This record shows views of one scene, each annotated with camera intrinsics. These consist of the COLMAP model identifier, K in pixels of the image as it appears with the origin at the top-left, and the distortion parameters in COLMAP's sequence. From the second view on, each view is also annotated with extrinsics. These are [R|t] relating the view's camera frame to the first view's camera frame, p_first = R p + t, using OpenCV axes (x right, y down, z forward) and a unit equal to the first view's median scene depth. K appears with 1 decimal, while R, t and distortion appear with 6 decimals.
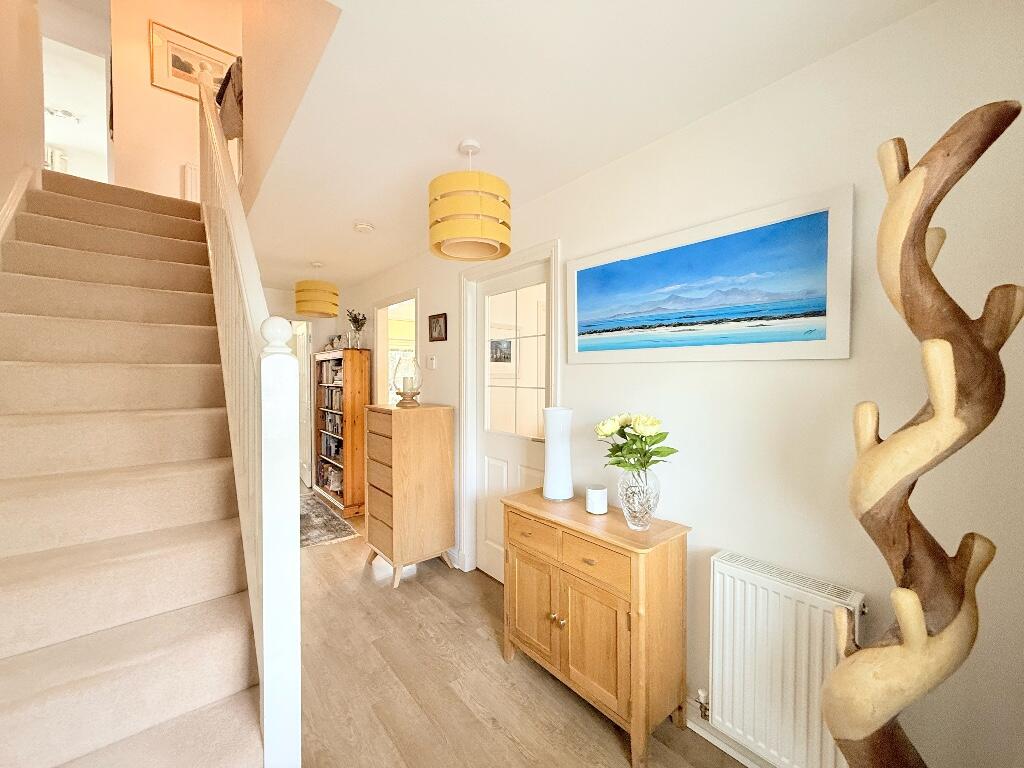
lens RADIAL K [[406.3, 0, 511.4], [0, 406.3, 383.2], [0, 0, 1]] dist [-0.003198, 0.001135]
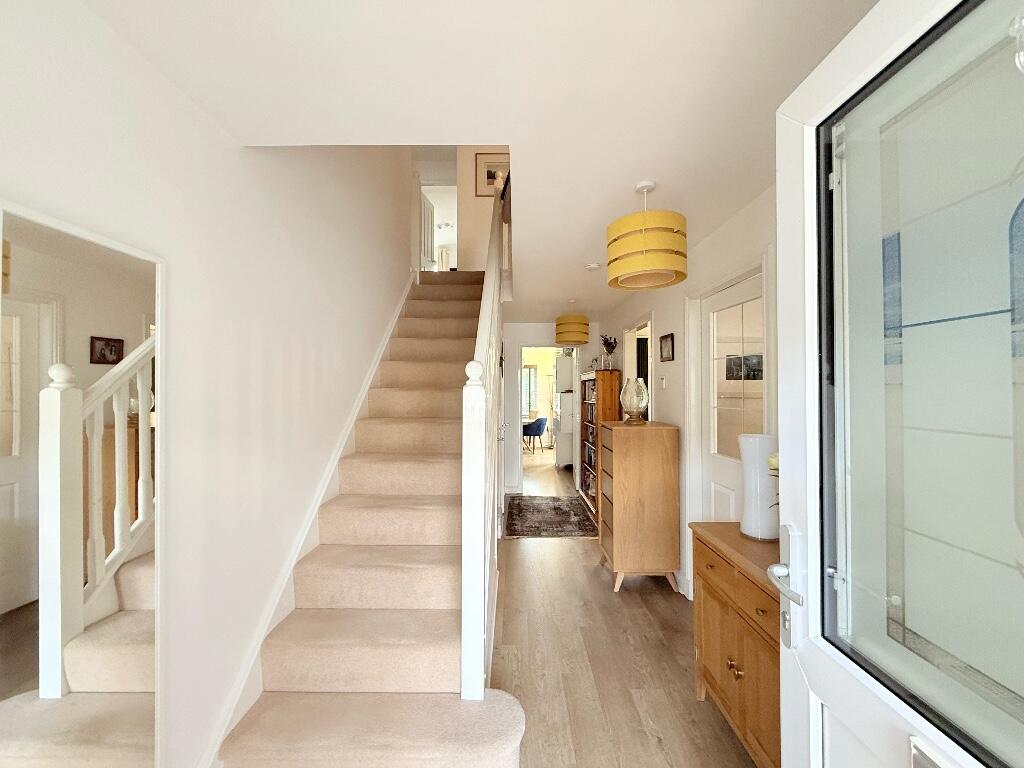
lens RADIAL K [[406.3, 0, 511.8], [0, 406.3, 384.0], [0, 0, 1]] dist [-0.003198, 0.001135]
pose [[0.762754, -0.010641, -0.646601, 0.155643], [-0.011911, 0.999464, -0.030498, -0.010107], [0.646579, 0.030964, 0.762219, -0.017121]]
